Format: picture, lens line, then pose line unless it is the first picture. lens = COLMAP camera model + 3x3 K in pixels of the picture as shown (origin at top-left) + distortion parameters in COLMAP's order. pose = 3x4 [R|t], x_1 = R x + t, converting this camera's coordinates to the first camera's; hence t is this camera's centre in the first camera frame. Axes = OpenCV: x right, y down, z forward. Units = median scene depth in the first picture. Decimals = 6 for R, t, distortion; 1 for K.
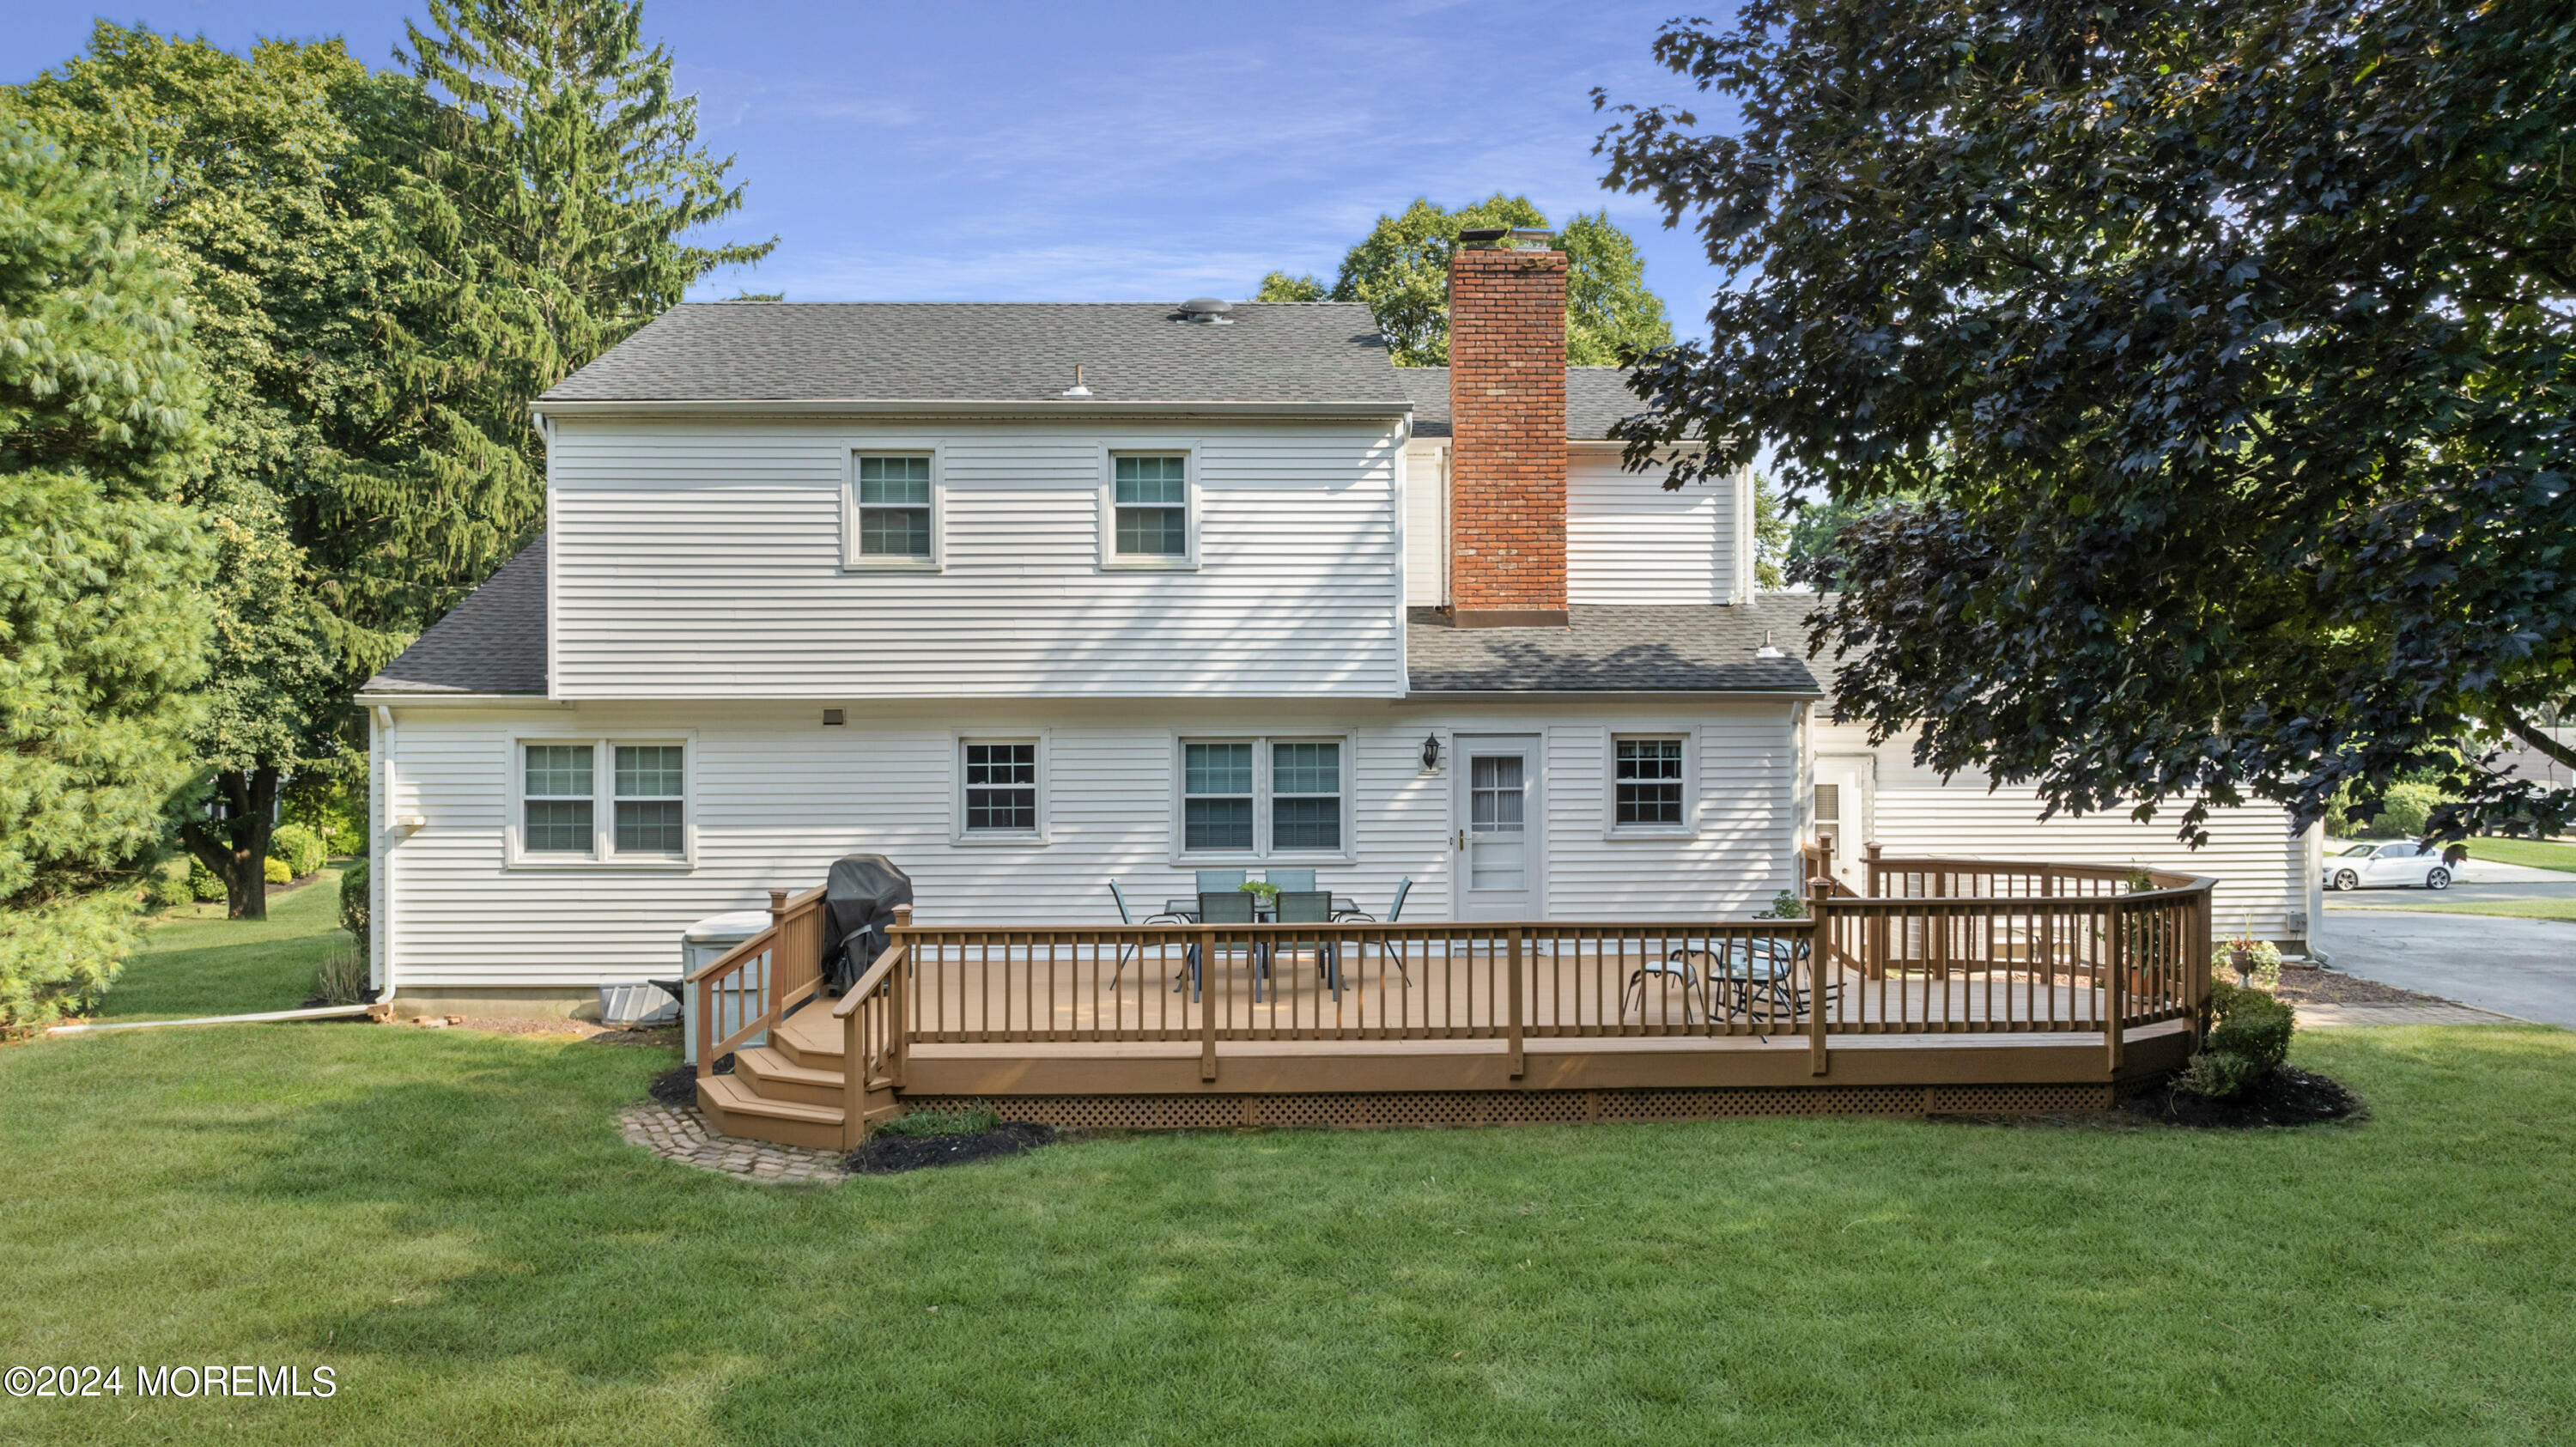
lens RADIAL K [[1820.8, 0, 1288.0], [0, 1820.8, 723.5], [0, 0, 1]] dist [-0.024574, -0.002517]
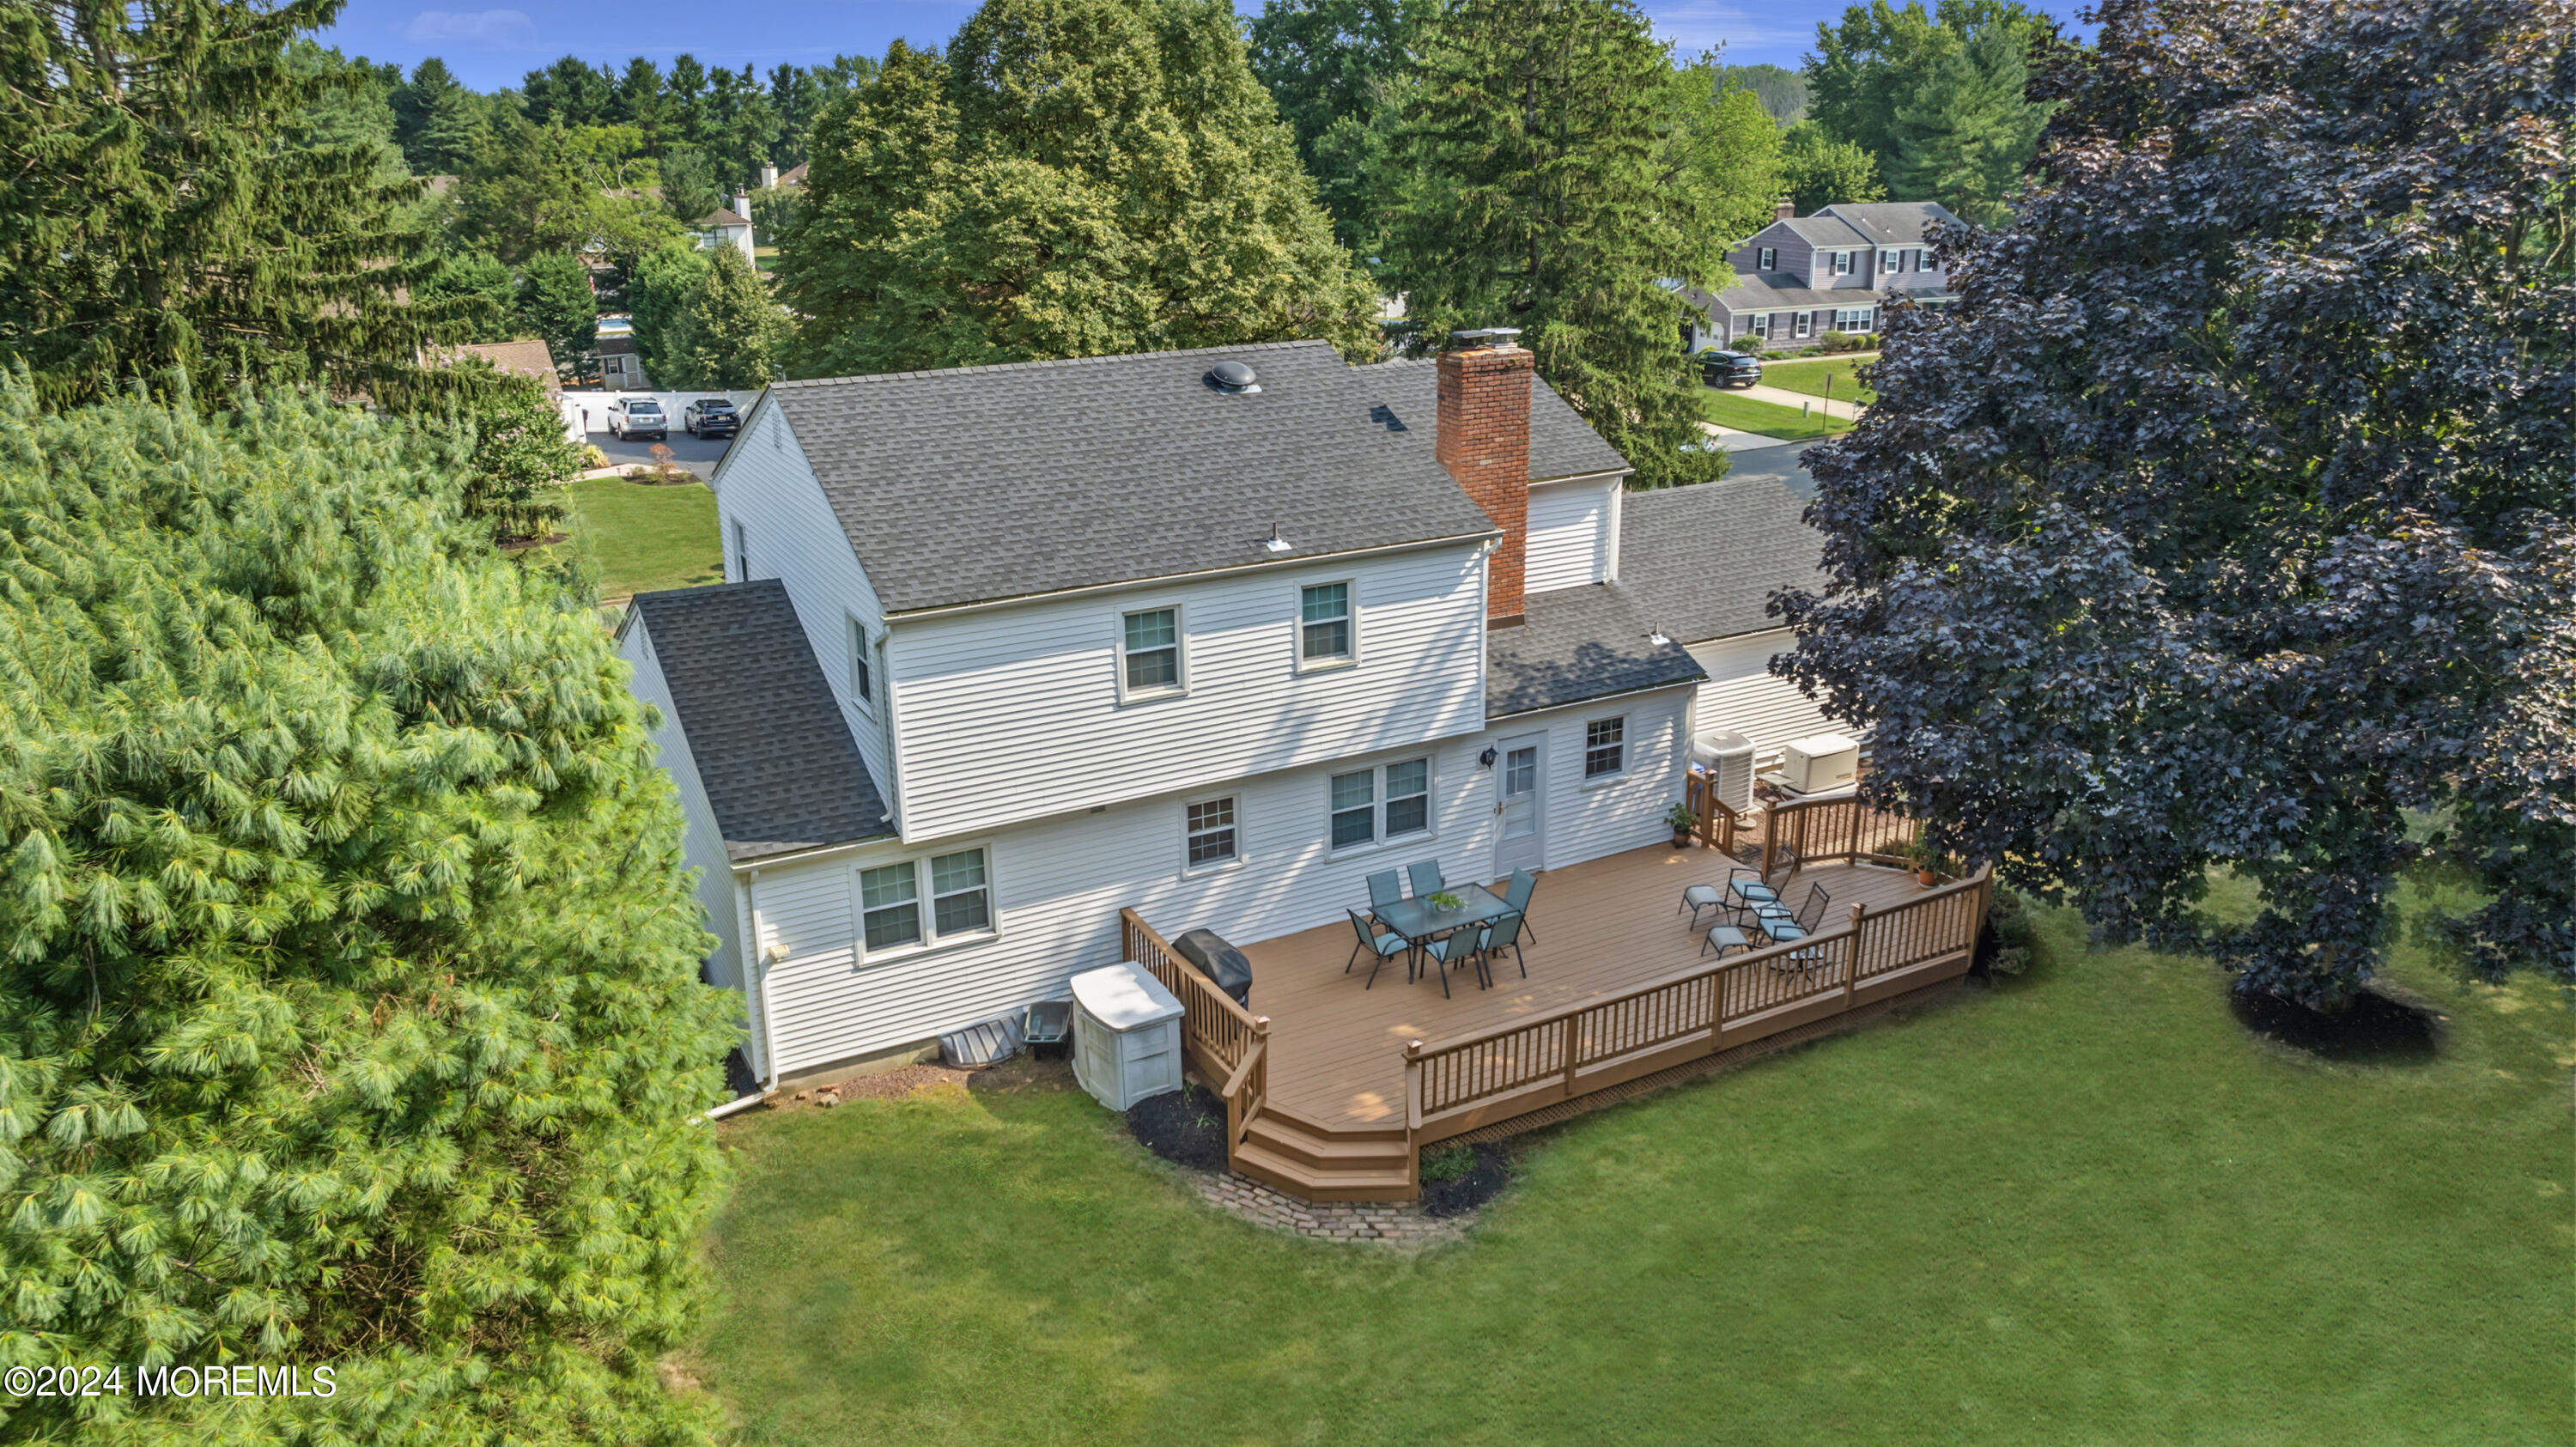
lens RADIAL K [[1794.7, 0, 1288.0], [0, 1794.7, 723.5], [0, 0, 1]] dist [-0.001204, -0.000811]
pose [[0.896308, -0.147284, 0.418257, -0.649981], [0.007931, 0.948401, 0.316973, -0.458601], [-0.443361, -0.280788, 0.851228, -0.118168]]
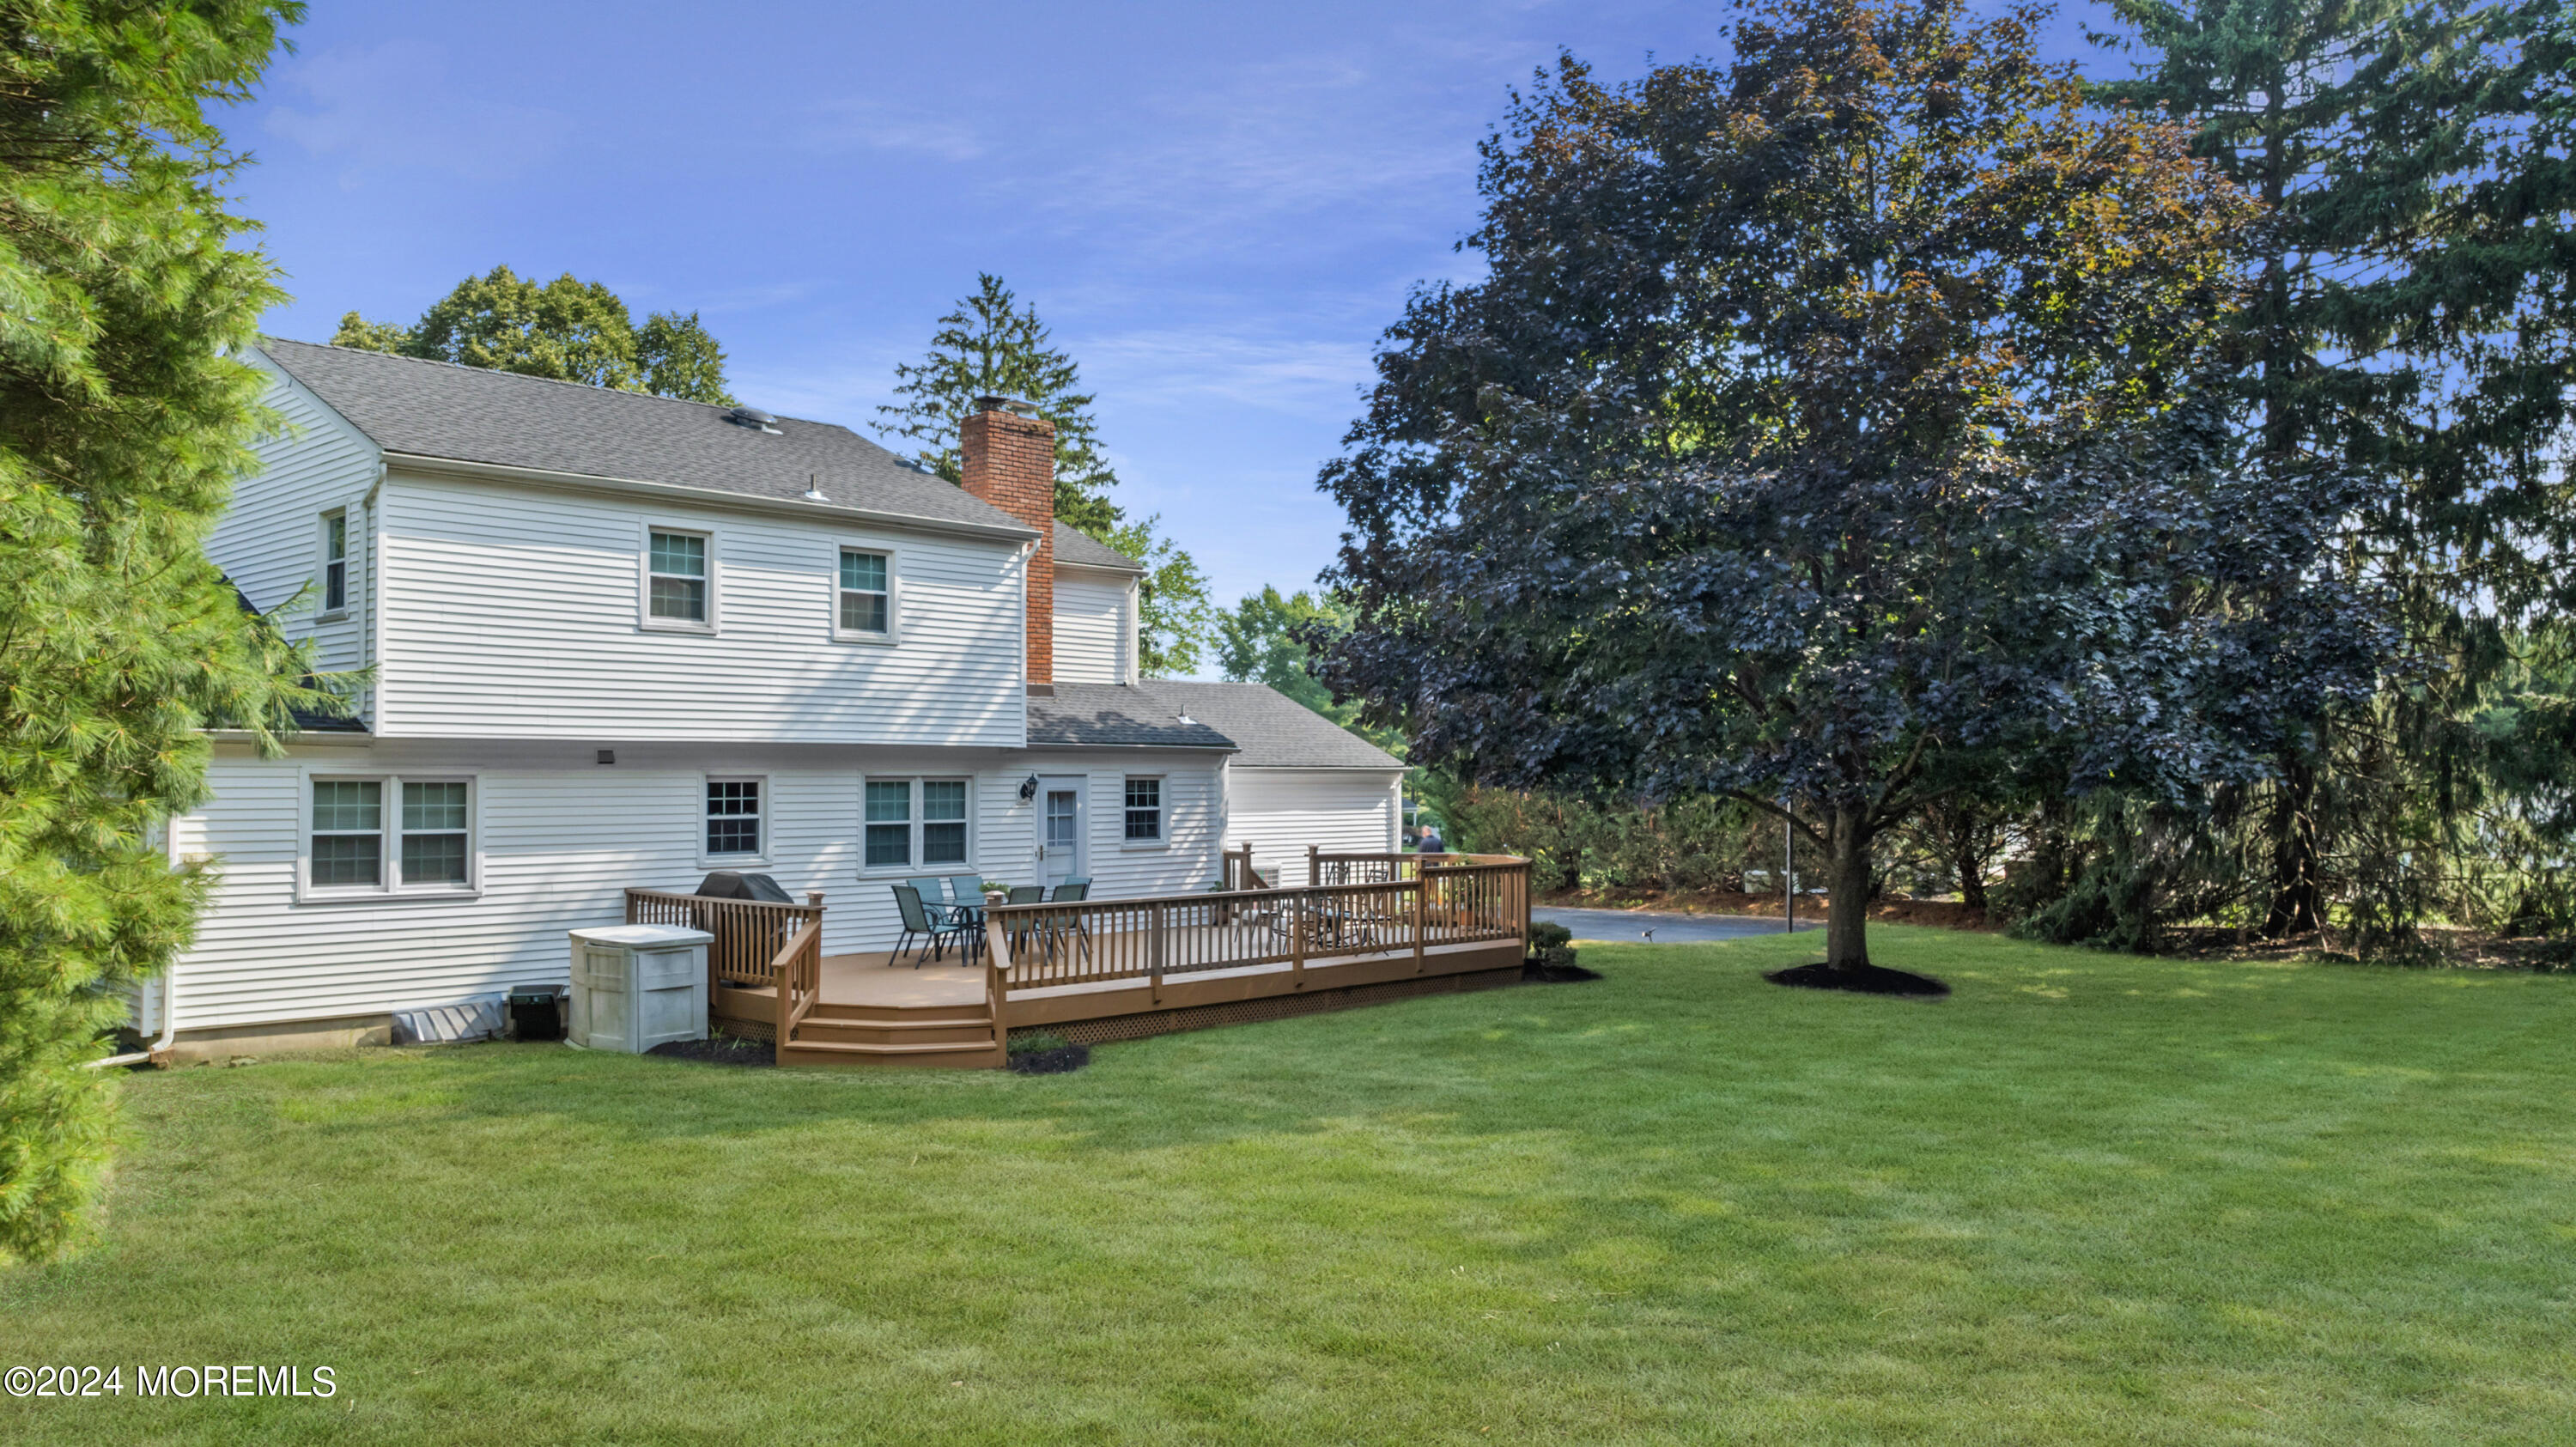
lens RADIAL K [[1820.8, 0, 1288.0], [0, 1820.8, 723.5], [0, 0, 1]] dist [-0.024574, -0.002517]
pose [[0.715016, 0.024618, 0.698674, -0.735931], [-0.001026, 0.999416, -0.034165, 0.013873], [-0.699107, 0.023711, 0.714624, -0.103233]]
